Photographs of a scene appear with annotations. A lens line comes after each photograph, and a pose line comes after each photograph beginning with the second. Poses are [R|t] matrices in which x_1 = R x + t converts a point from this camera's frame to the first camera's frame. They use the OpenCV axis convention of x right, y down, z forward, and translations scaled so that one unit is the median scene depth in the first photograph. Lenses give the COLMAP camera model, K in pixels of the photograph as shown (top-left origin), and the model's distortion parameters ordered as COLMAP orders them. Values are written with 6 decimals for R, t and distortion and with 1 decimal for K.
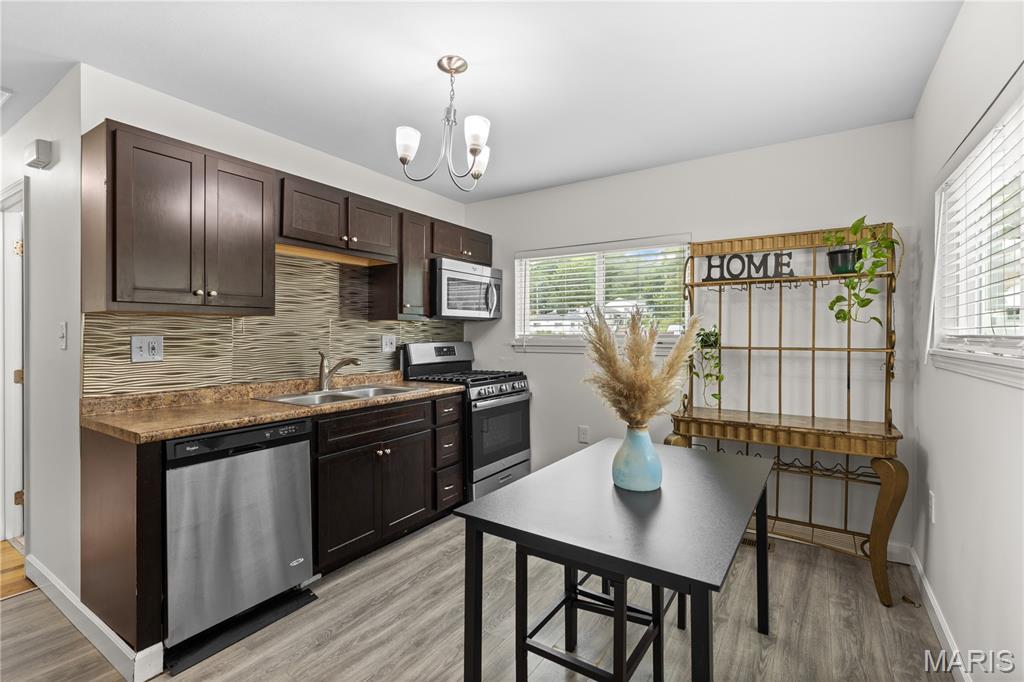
lens RADIAL K [[471.6, 0, 516.6], [0, 471.6, 333.7], [0, 0, 1]] dist [0.001117, -0.000161]
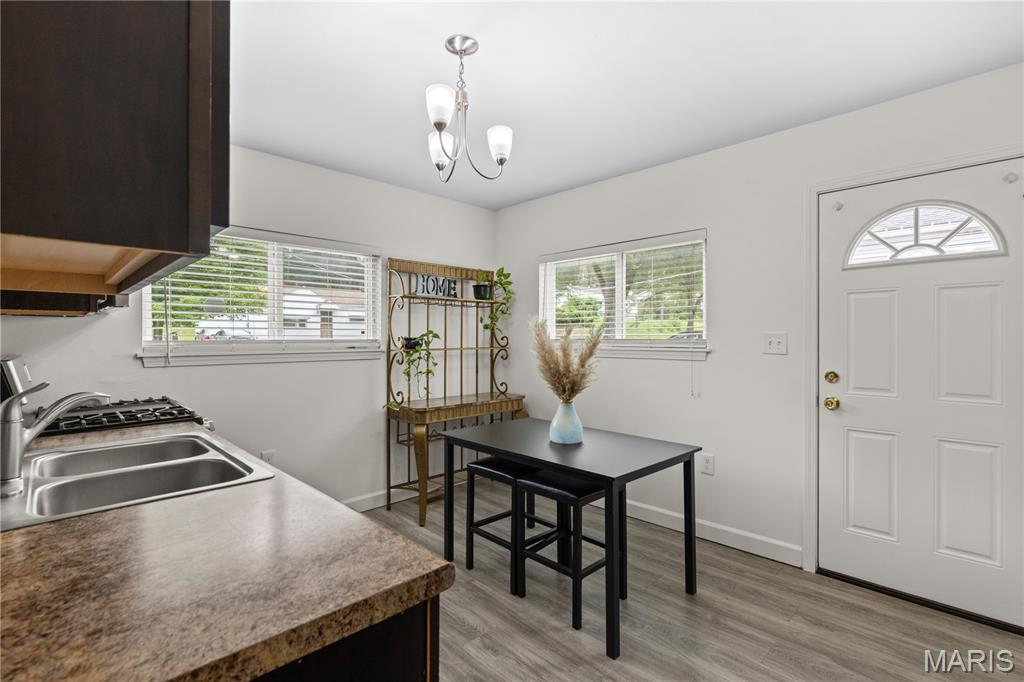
lens RADIAL K [[471.6, 0, 516.6], [0, 471.6, 333.7], [0, 0, 1]] dist [0.001117, -0.000161]
pose [[0.210061, 0.009284, 0.977644, -0.804932], [0.000476, 0.999954, -0.009598, 0.000202], [-0.977688, 0.002481, 0.210047, 0.563835]]
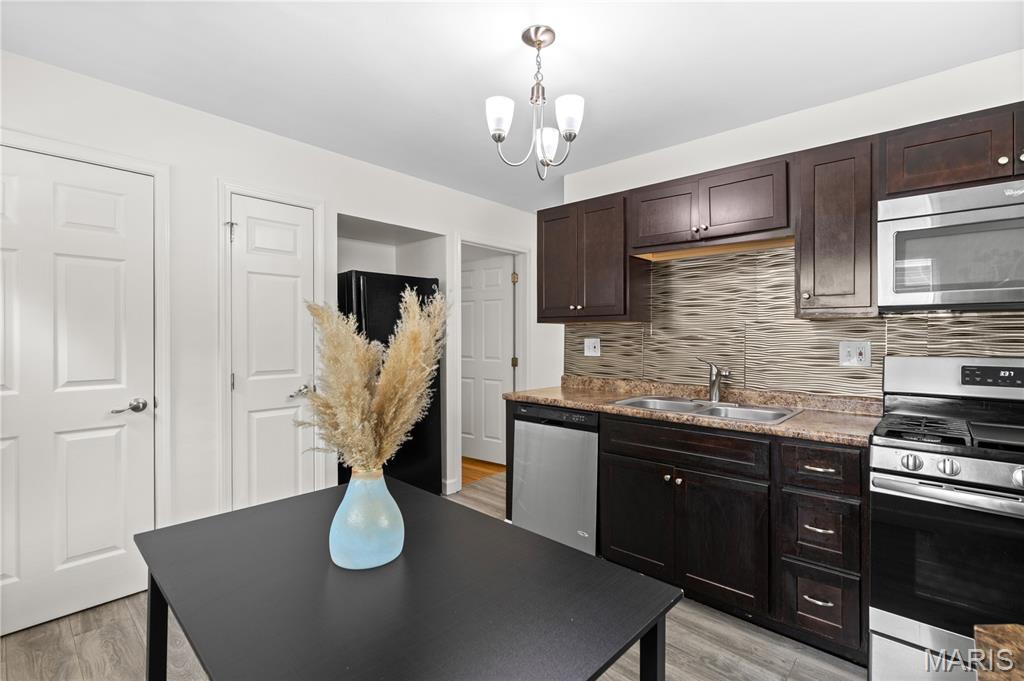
lens RADIAL K [[471.6, 0, 516.6], [0, 471.6, 333.2], [0, 0, 1]] dist [0.001117, -0.000161]
pose [[-0.176239, -0.004561, -0.984337, 0.606571], [-0.004548, 0.999982, -0.003819, -0.004499], [0.984337, 0.003803, -0.176257, 0.888207]]
